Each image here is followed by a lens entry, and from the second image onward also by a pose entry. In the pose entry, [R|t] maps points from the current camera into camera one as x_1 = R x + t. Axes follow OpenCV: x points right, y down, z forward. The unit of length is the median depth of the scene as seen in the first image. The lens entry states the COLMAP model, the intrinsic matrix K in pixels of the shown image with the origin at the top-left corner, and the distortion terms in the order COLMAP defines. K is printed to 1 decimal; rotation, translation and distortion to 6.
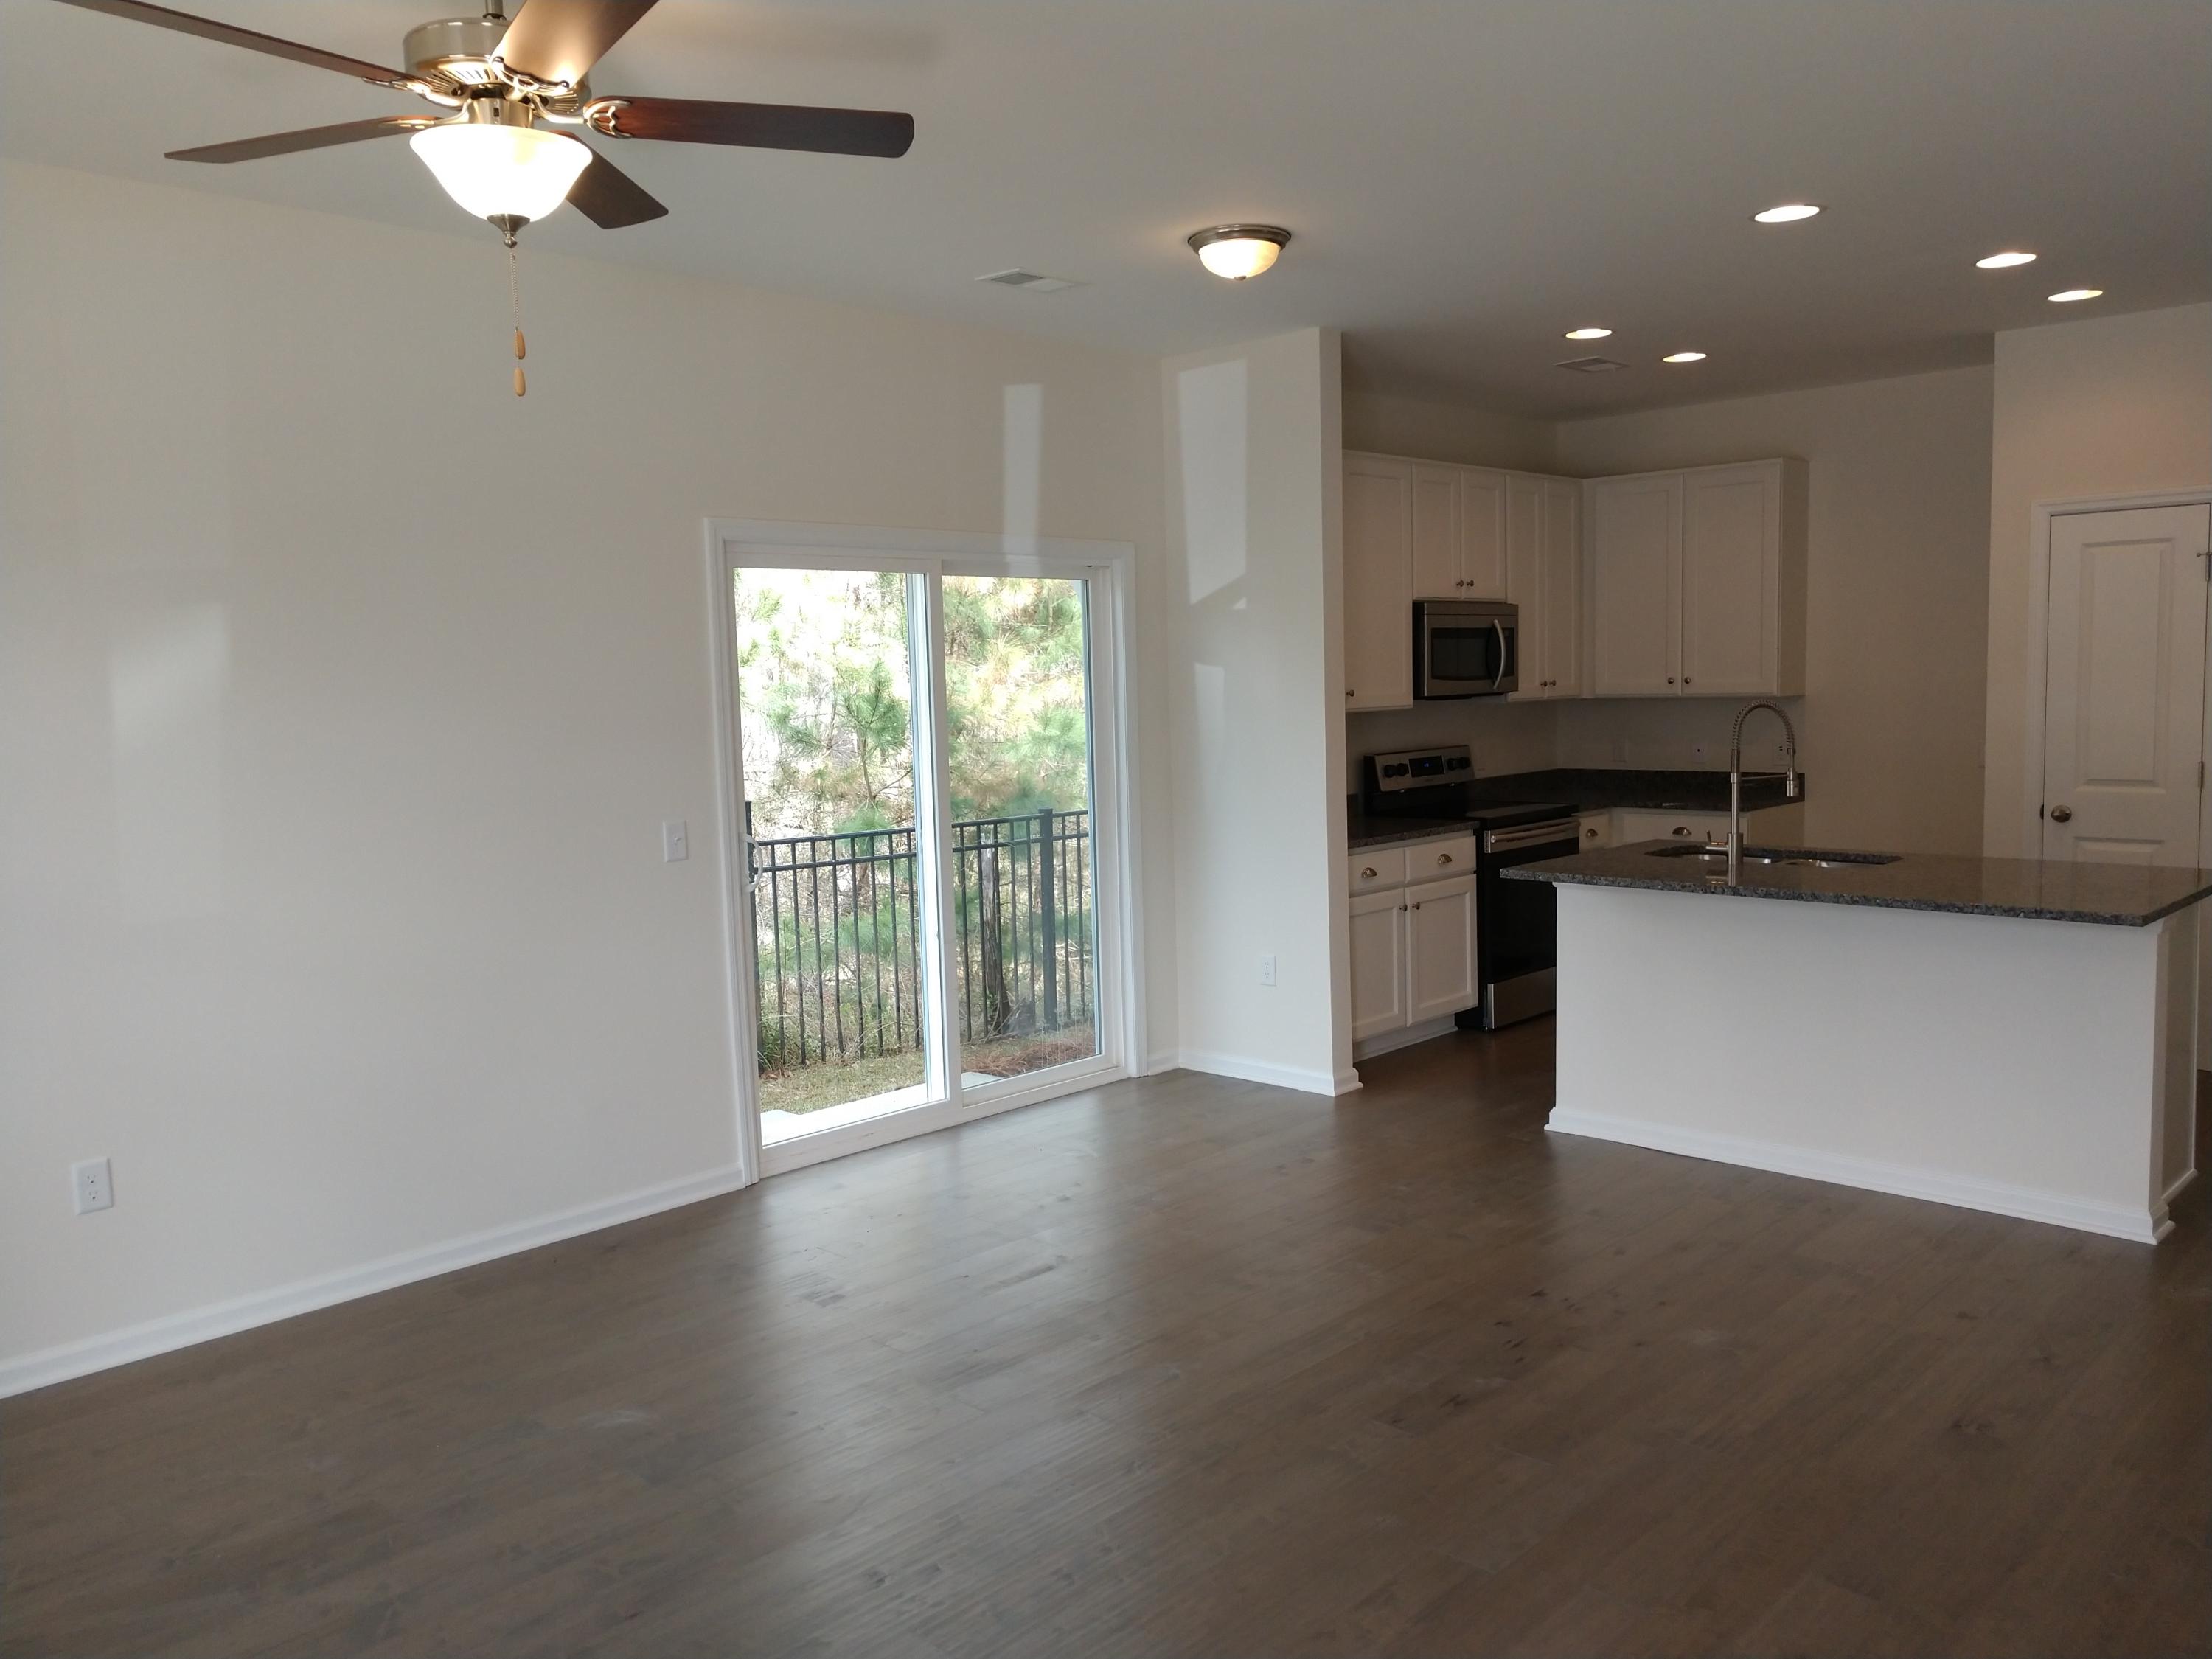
lens RADIAL K [[1671.2, 0, 1107.7], [0, 1671.2, 830.3], [0, 0, 1]] dist [-0.005660, 0.015656]
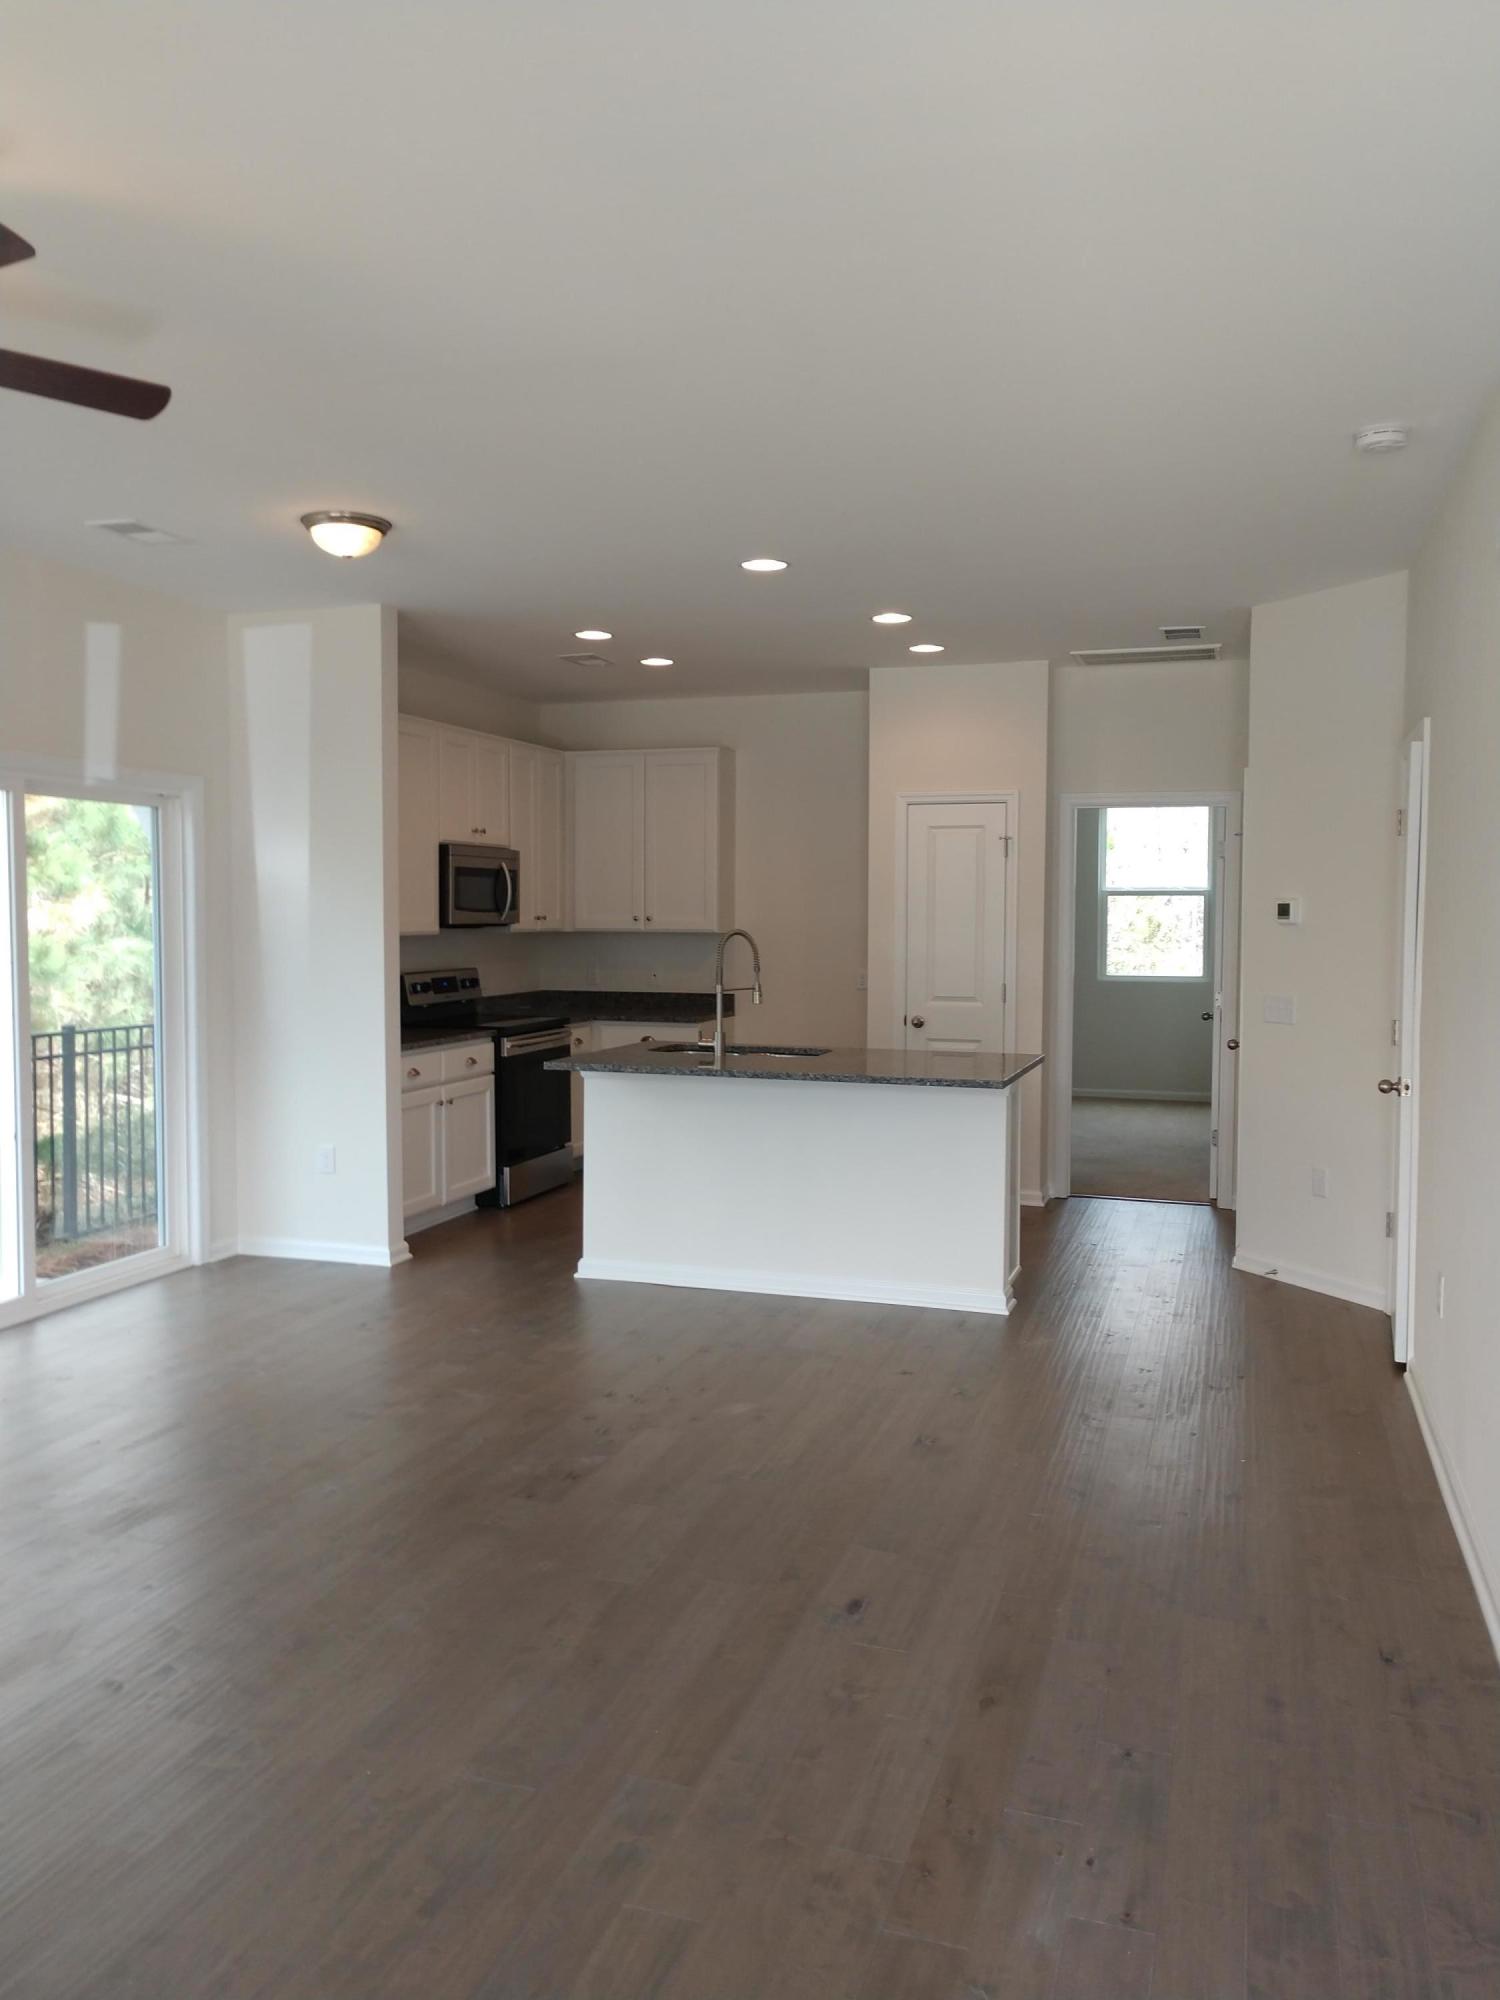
lens RADIAL K [[1511.0, 0, 751.2], [0, 1511.0, 1000.9], [0, 0, 1]] dist [-0.005660, 0.015656]
pose [[0.896225, 0.005507, 0.443565, -0.106448], [0.013271, 0.999143, -0.039219, 0.021057], [-0.443401, 0.041036, 0.895384, -0.049938]]
